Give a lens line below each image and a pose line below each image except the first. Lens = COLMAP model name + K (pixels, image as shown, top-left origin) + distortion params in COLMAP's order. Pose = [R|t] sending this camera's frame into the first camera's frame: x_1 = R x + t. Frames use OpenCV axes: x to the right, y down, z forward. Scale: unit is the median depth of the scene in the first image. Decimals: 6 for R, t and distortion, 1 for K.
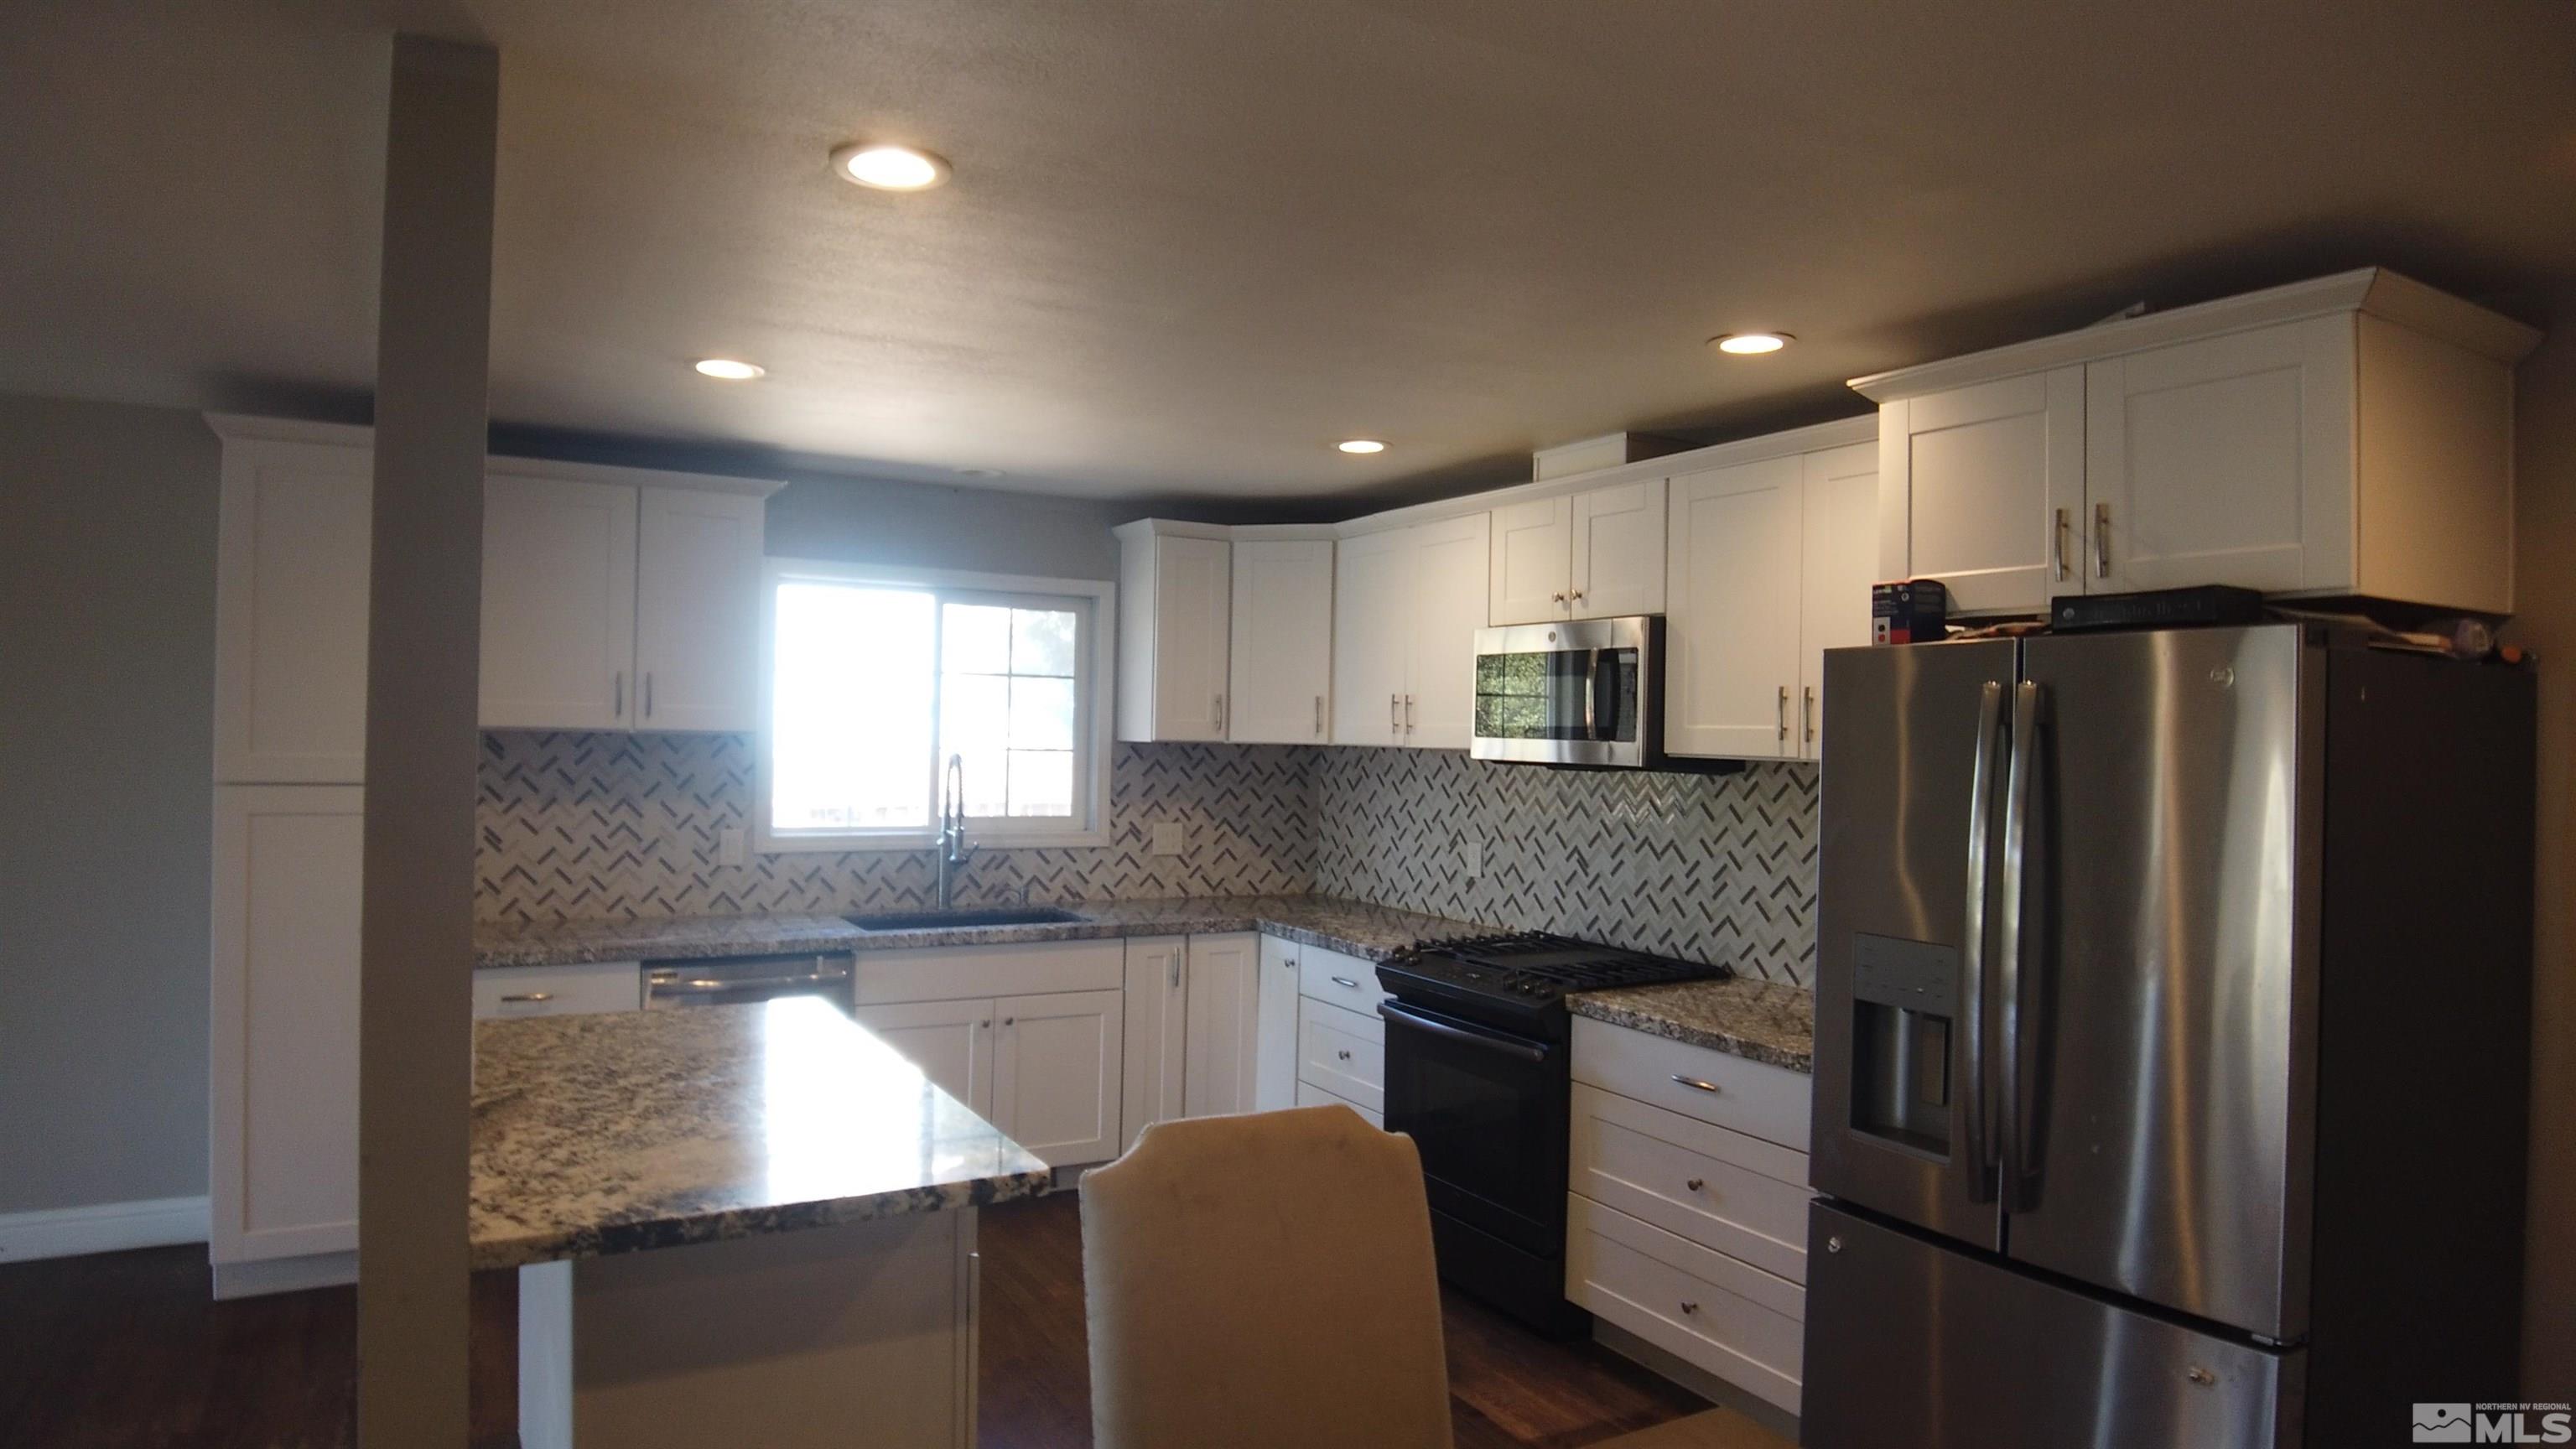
lens RADIAL K [[1503.1, 0, 1265.9], [0, 1503.1, 723.3], [0, 0, 1]] dist [-0.043208, -0.012451]
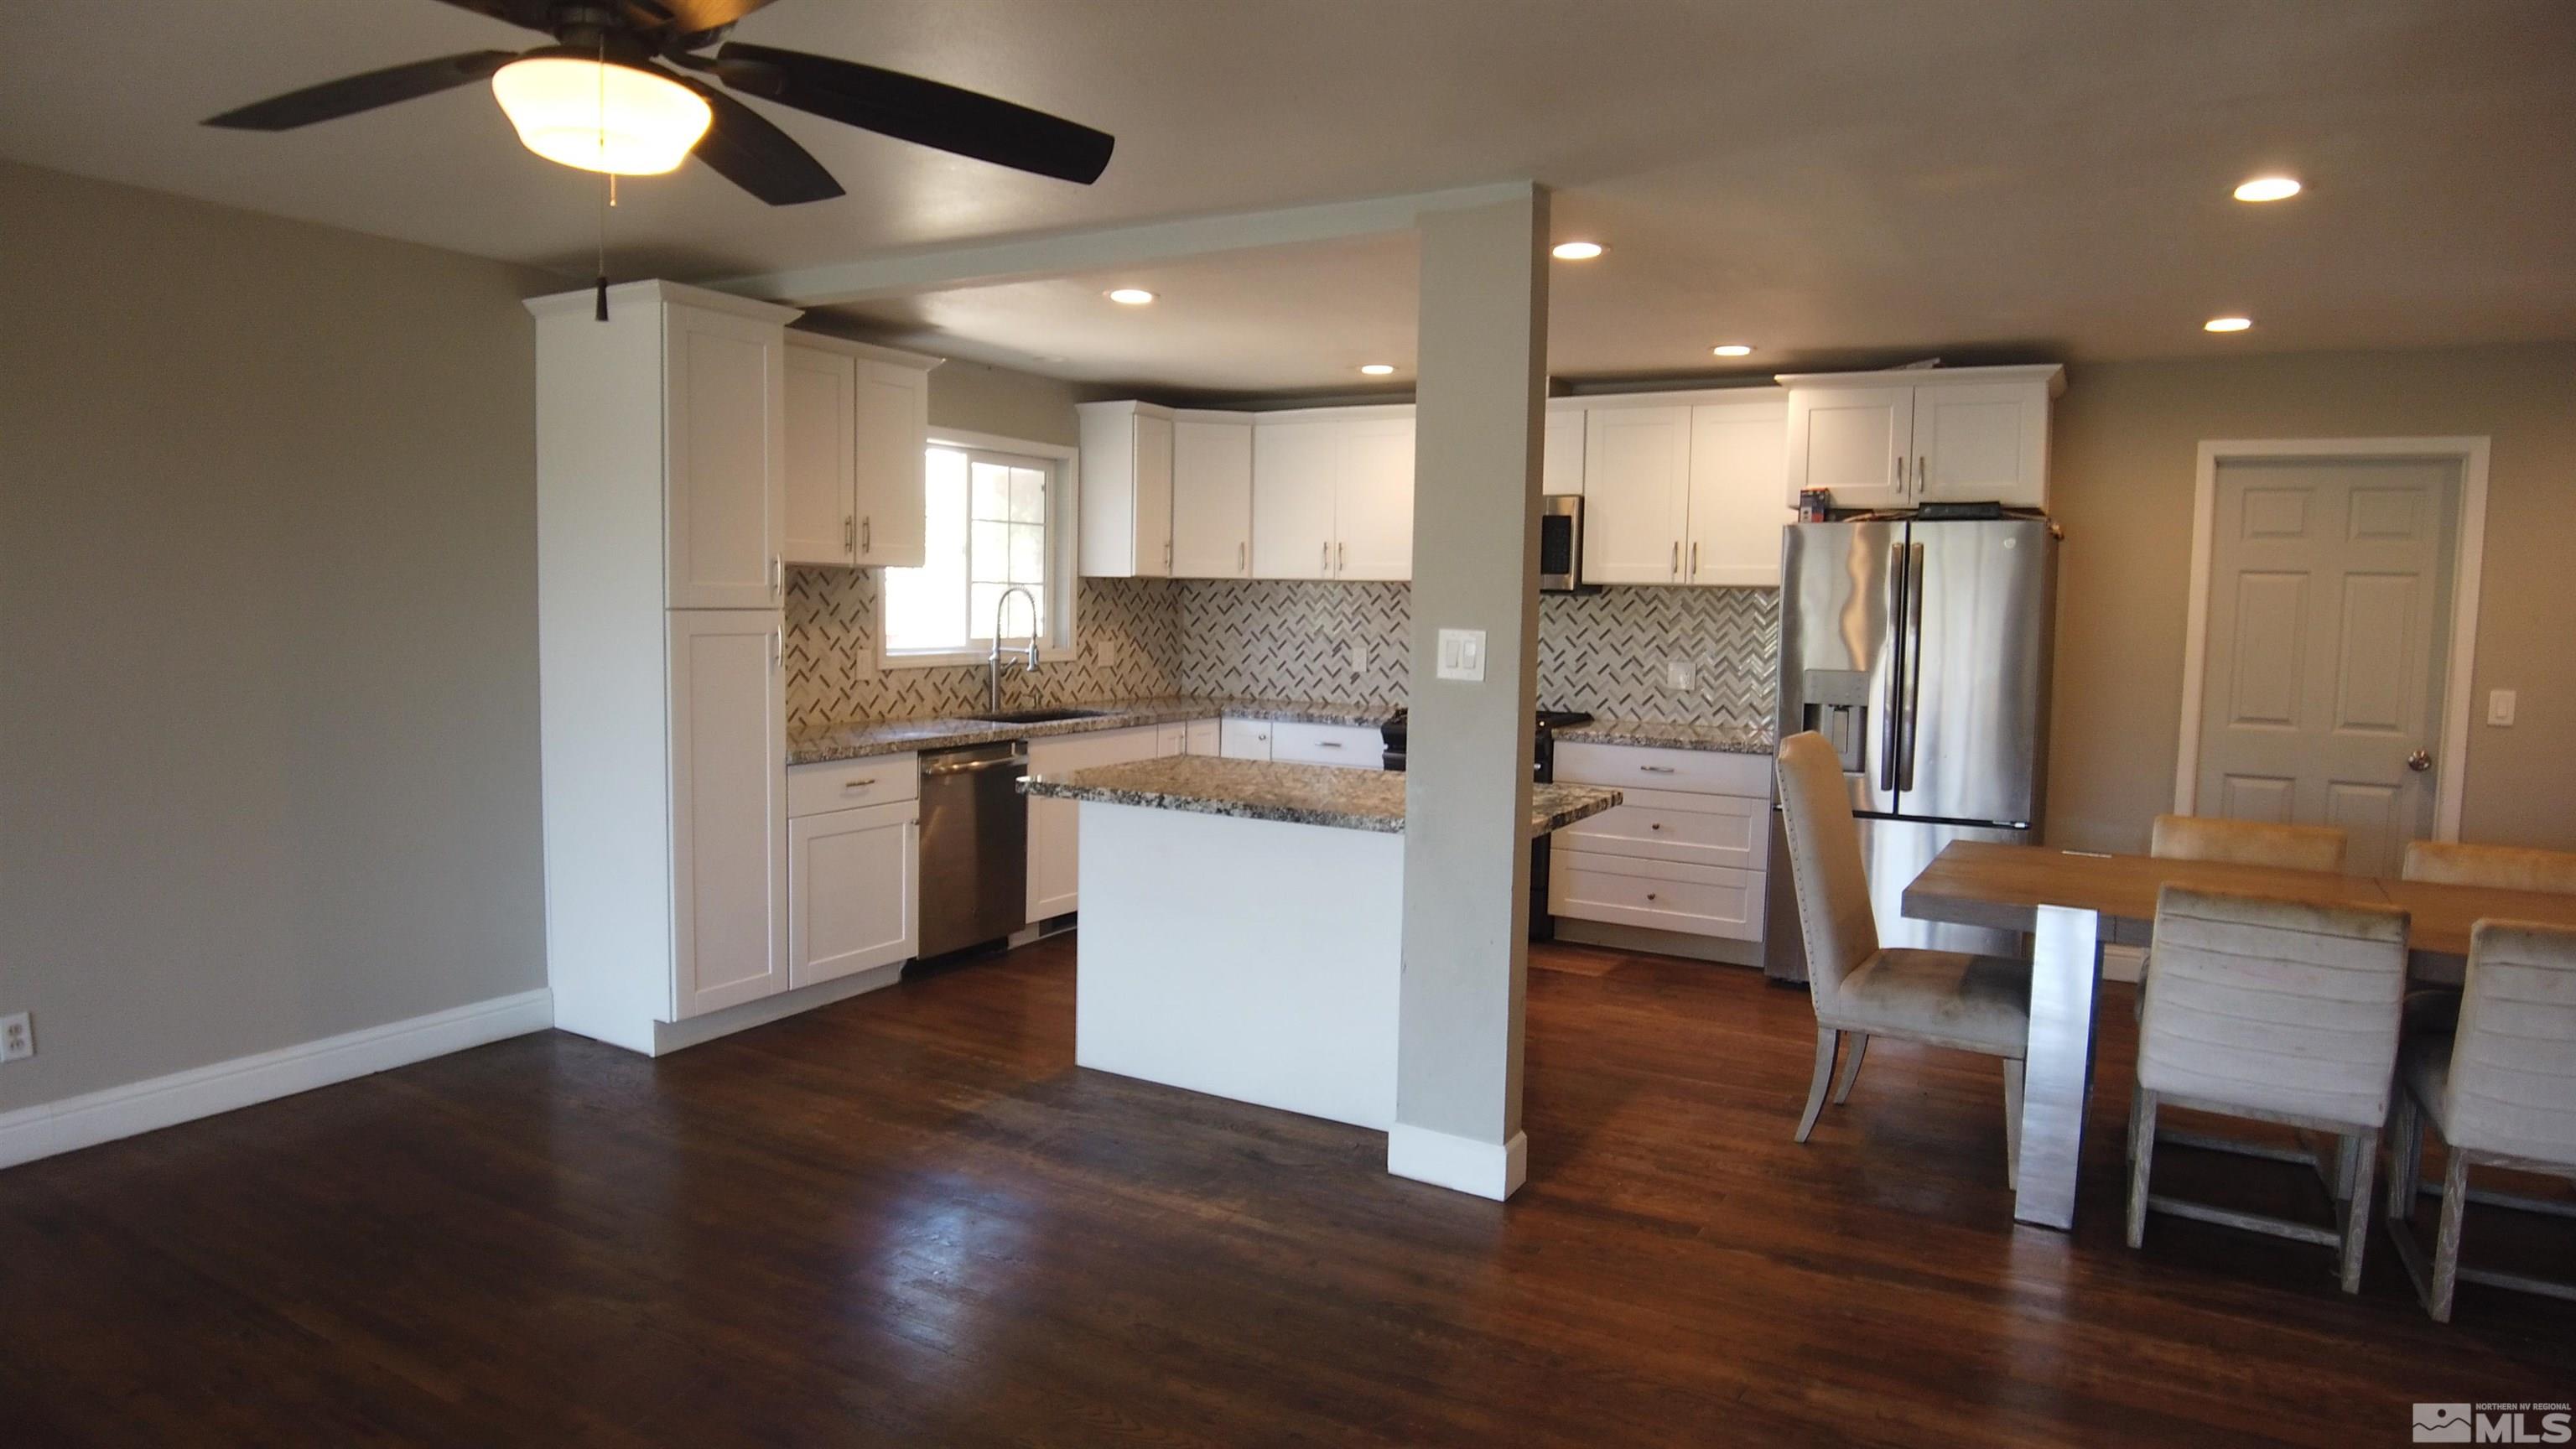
lens RADIAL K [[1503.1, 0, 1266.4], [0, 1503.1, 729.5], [0, 0, 1]] dist [-0.043208, -0.012451]
pose [[0.863368, -0.050083, 0.502083, -0.675878], [-0.002839, 0.994564, 0.104089, 0.009131], [-0.504566, -0.091293, 0.858533, -0.187420]]
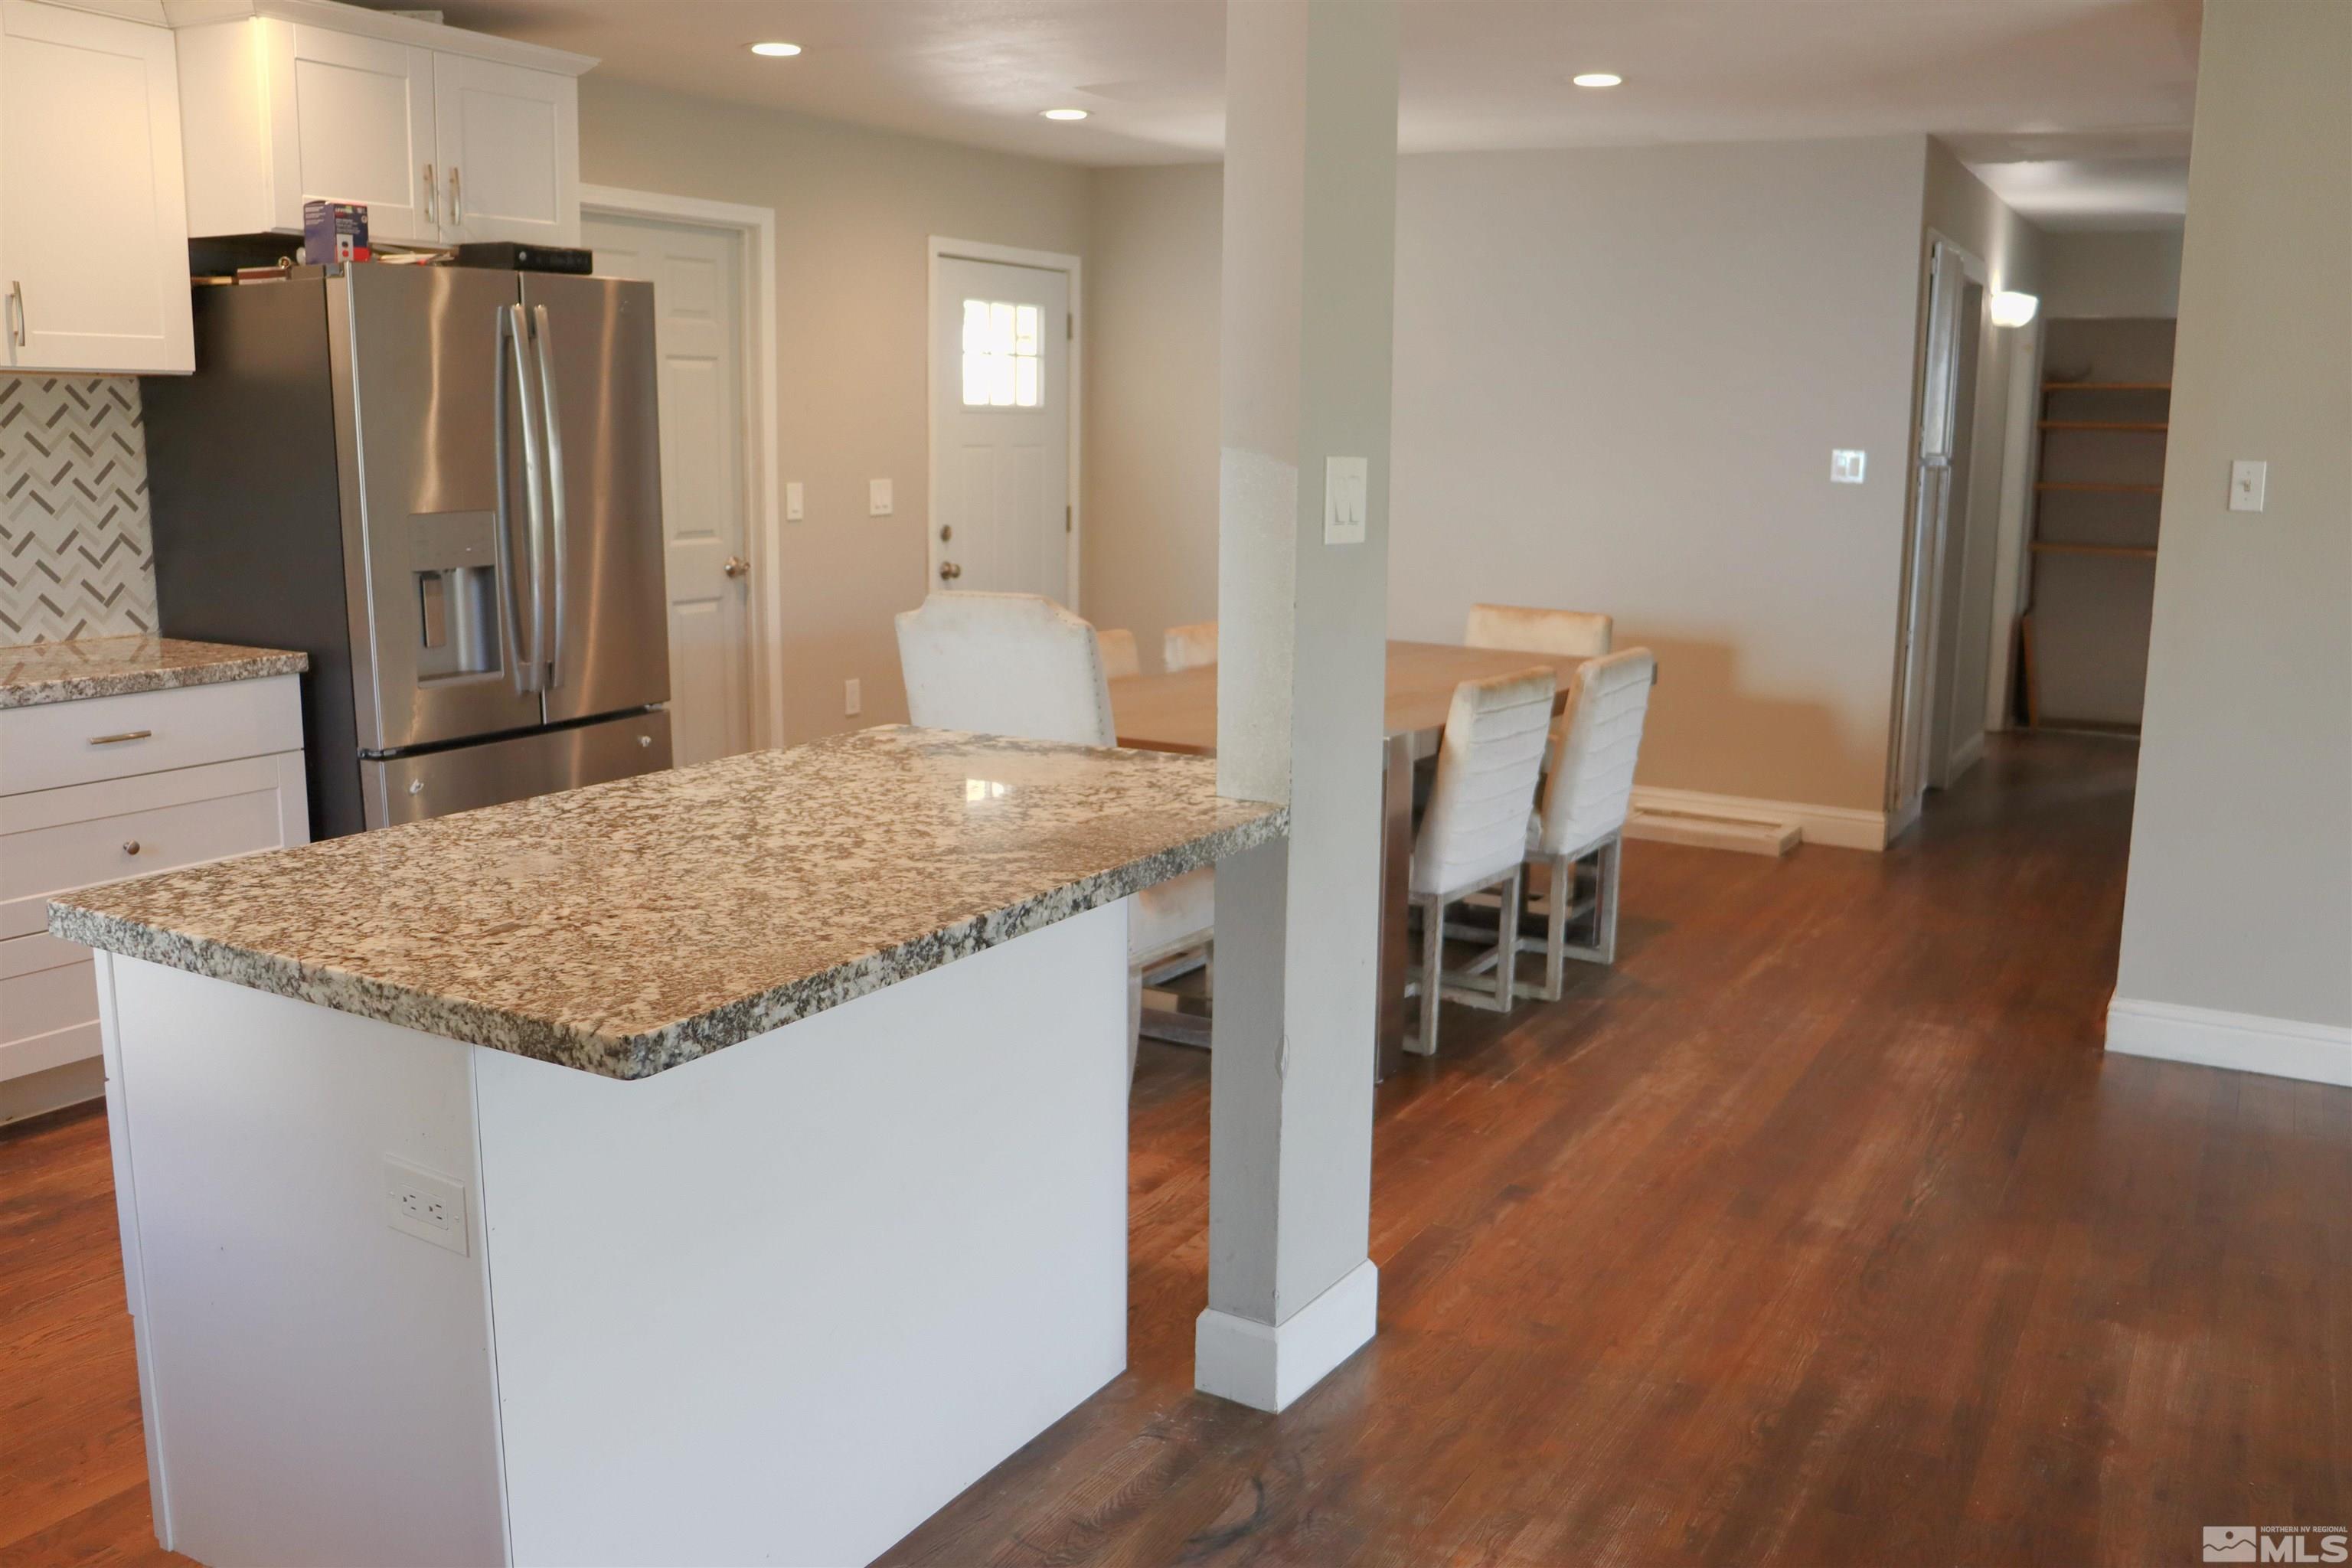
lens RADIAL K [[1994.0, 0, 1195.5], [0, 1994.0, 803.7], [0, 0, 1]] dist [-0.162944, 0.147653]
pose [[-0.516134, -0.188961, 0.835404, -0.687439], [-0.028466, 0.978606, 0.203765, 0.019141], [-0.856034, 0.081389, -0.510471, 0.710317]]
